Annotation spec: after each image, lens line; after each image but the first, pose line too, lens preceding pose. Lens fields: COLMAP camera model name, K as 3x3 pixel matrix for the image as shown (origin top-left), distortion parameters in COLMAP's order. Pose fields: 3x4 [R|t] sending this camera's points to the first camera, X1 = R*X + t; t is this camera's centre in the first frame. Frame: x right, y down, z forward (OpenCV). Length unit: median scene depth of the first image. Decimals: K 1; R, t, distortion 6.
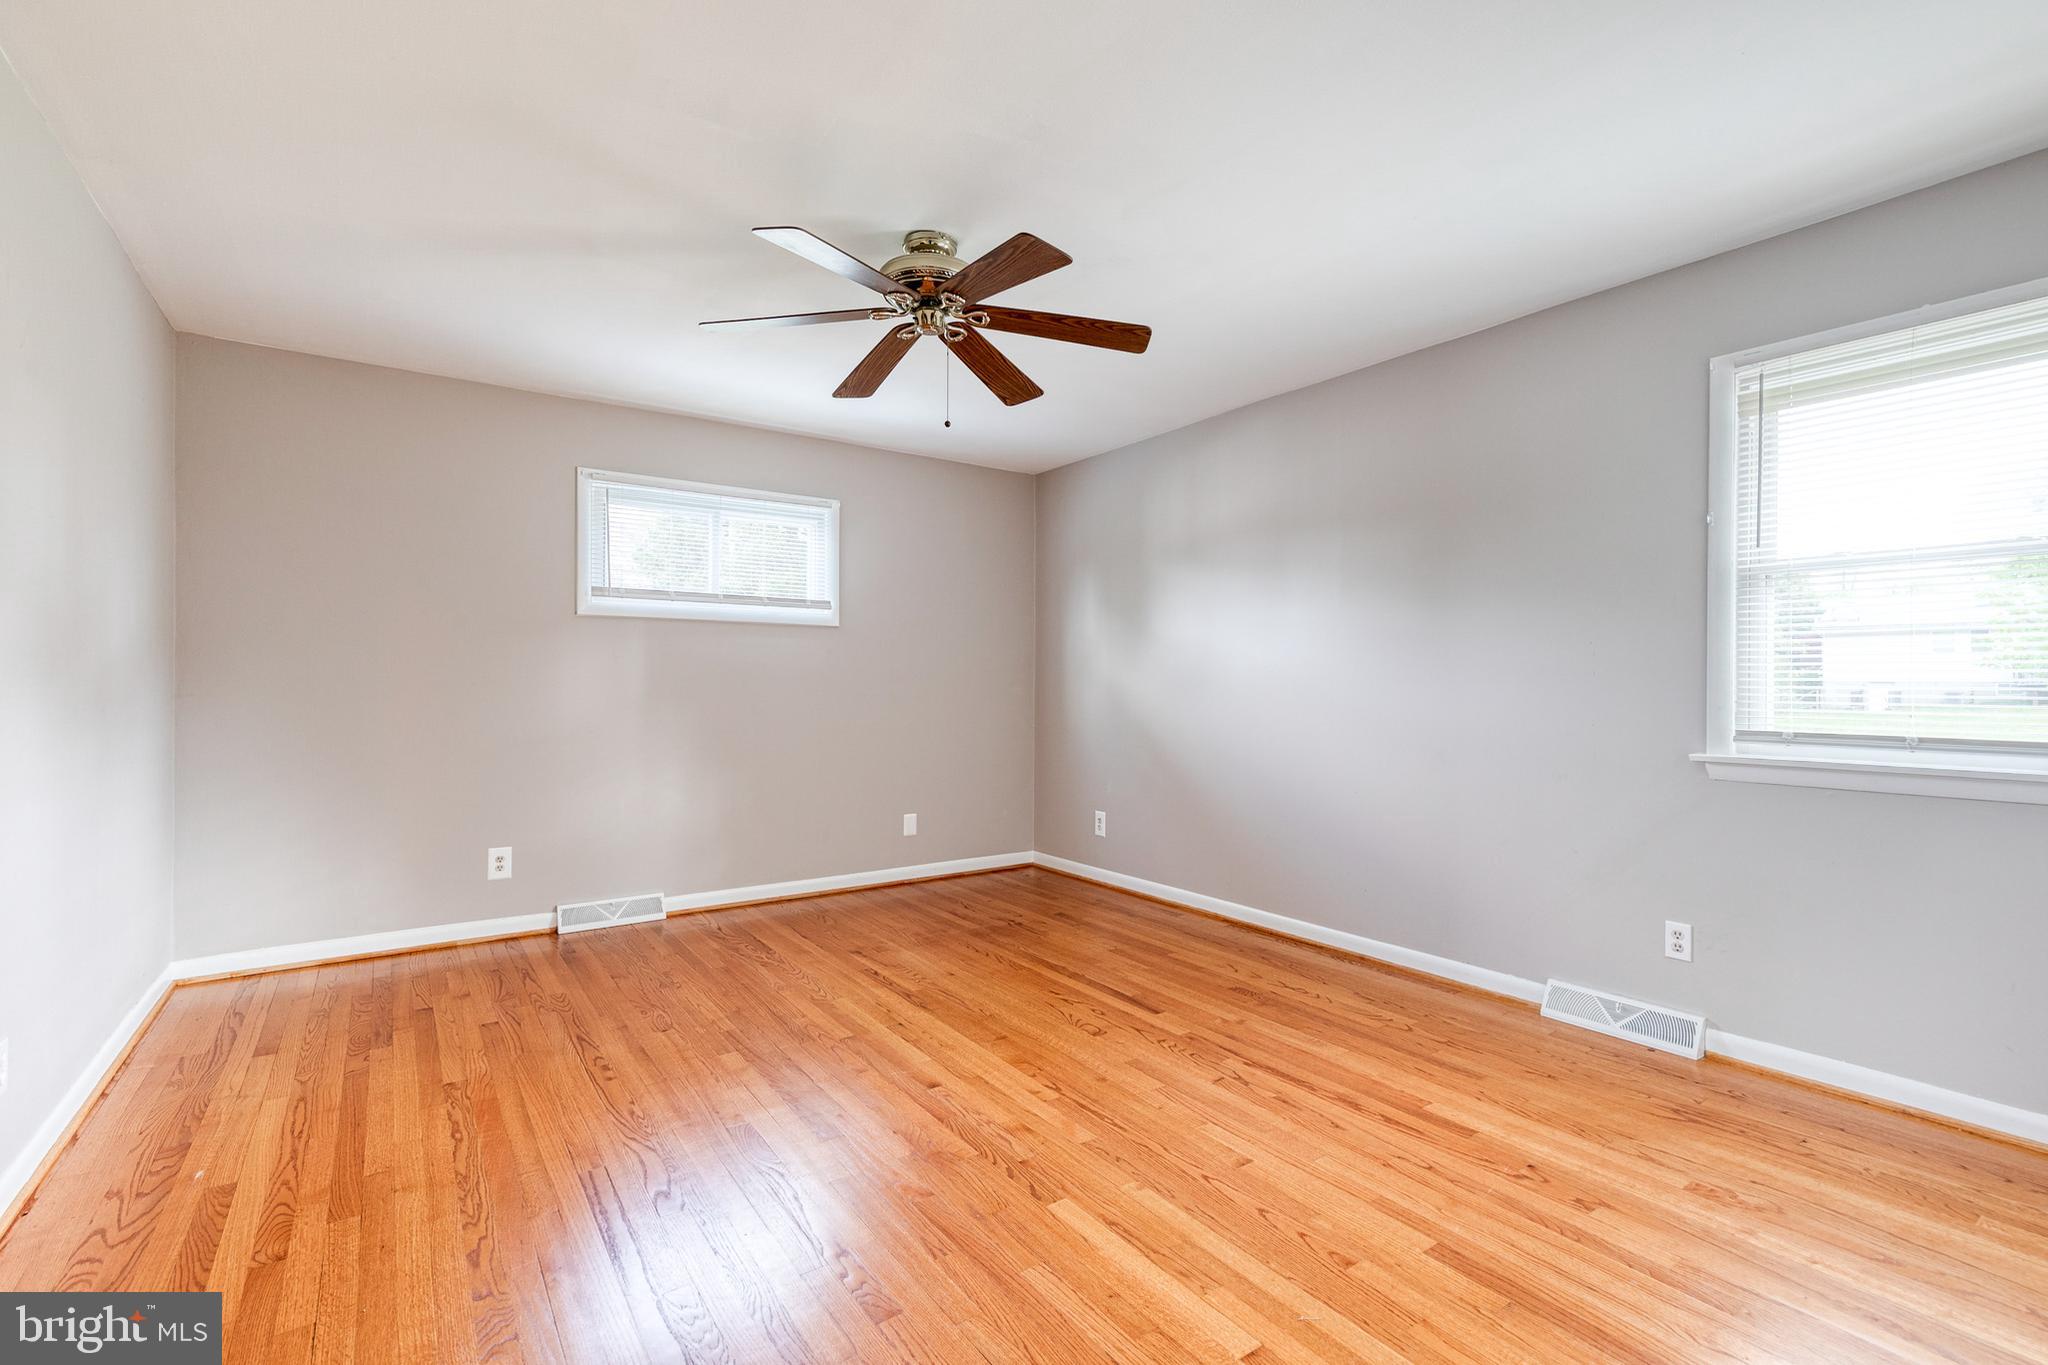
lens RADIAL K [[868.6, 0, 1024.0], [0, 868.6, 682.5], [0, 0, 1]] dist [0.002635, -0.000079]
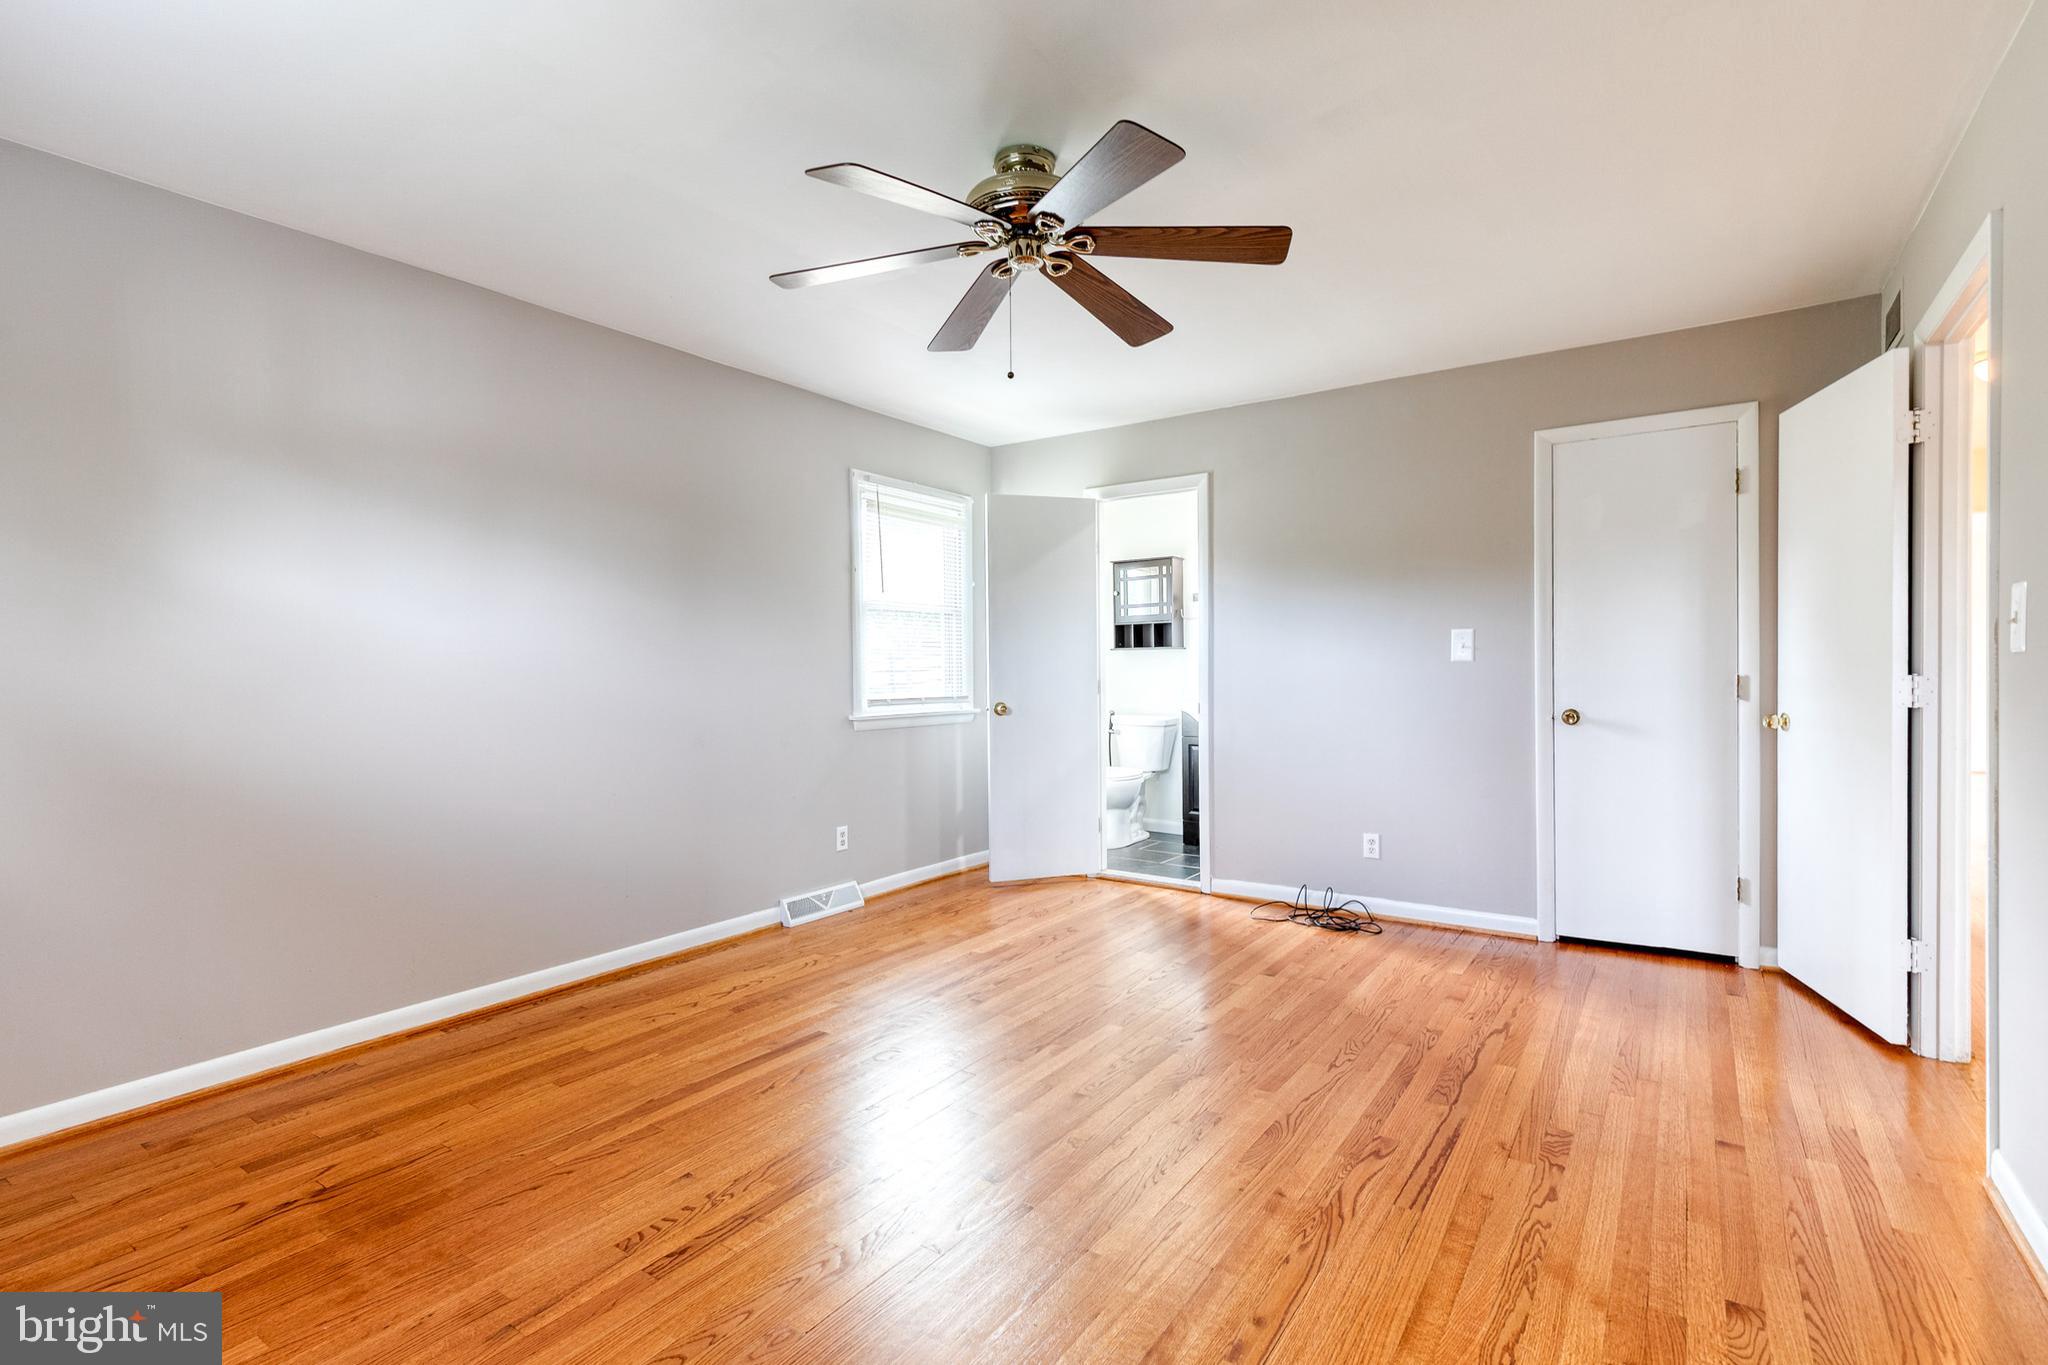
lens RADIAL K [[937.4, 0, 1042.6], [0, 937.4, 676.0], [0, 0, 1]] dist [0.013637, -0.000212]
pose [[-0.328845, -0.008279, 0.944348, -0.764701], [0.005514, 0.999928, 0.010686, -0.005486], [-0.944368, 0.008721, -0.328775, 0.989045]]
